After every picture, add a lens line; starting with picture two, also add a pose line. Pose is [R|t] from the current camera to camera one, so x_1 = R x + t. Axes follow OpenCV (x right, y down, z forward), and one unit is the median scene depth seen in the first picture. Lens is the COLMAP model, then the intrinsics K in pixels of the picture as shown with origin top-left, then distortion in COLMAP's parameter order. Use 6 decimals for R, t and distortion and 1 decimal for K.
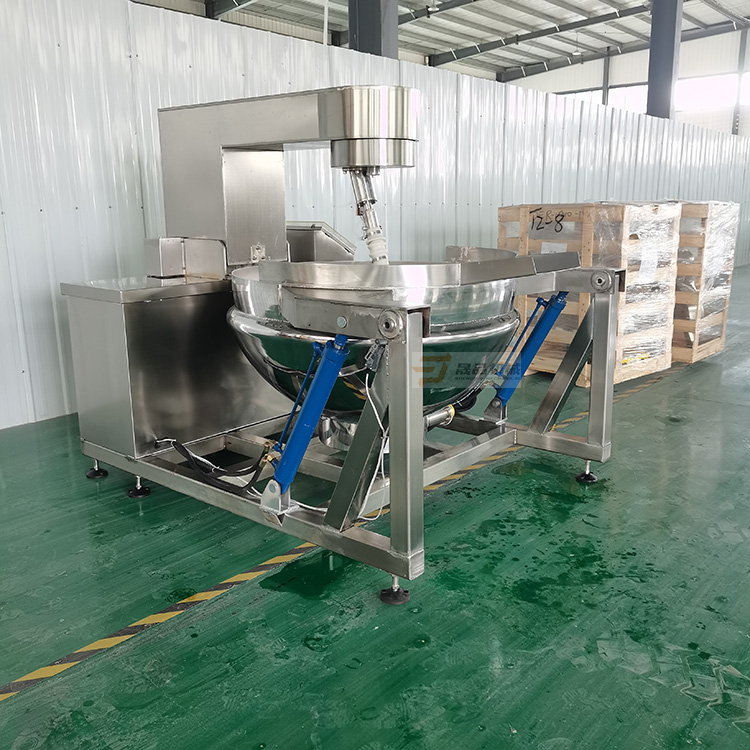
lens RADIAL K [[754.2, 0, 375.0], [0, 754.2, 375.0], [0, 0, 1]] dist [0.024701, -0.029040]
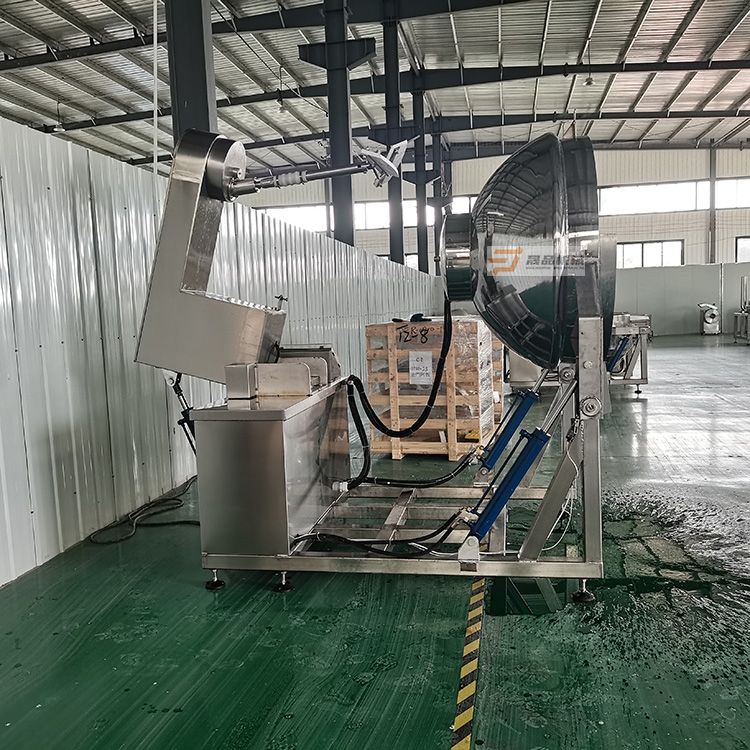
lens RADIAL K [[754.2, 0, 375.0], [0, 754.2, 375.0], [0, 0, 1]] dist [0.024701, -0.029040]
pose [[0.863687, -0.068326, 0.499376, -0.771771], [0.138668, 0.984747, -0.105095, -0.020067], [-0.484578, 0.160017, 0.859987, -0.087163]]
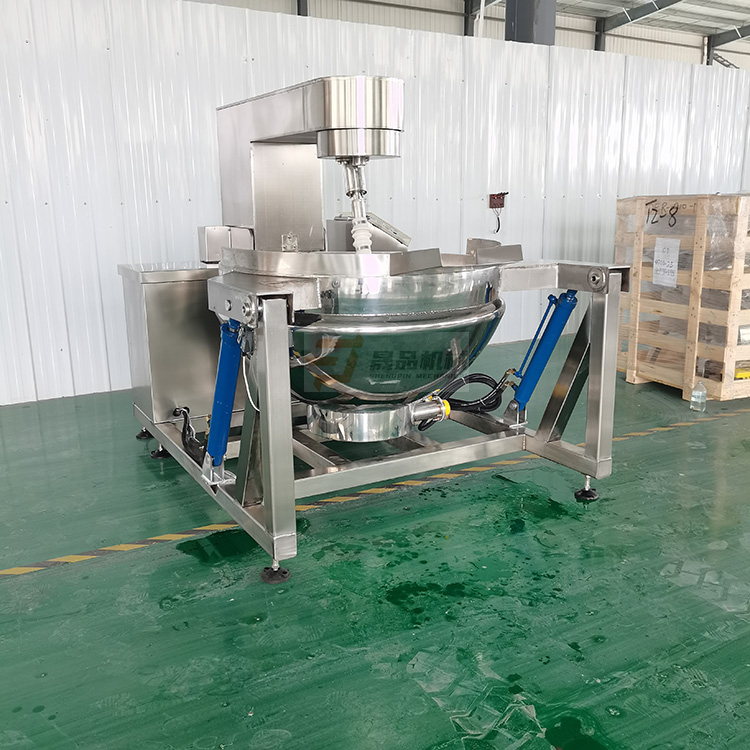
lens RADIAL K [[754.2, 0, 375.0], [0, 754.2, 375.0], [0, 0, 1]] dist [0.024701, -0.029040]
pose [[0.940177, 0.077538, -0.331745, 0.363078], [-0.075365, 0.996967, 0.019431, -0.006843], [0.332246, 0.006733, 0.943169, 0.057562]]
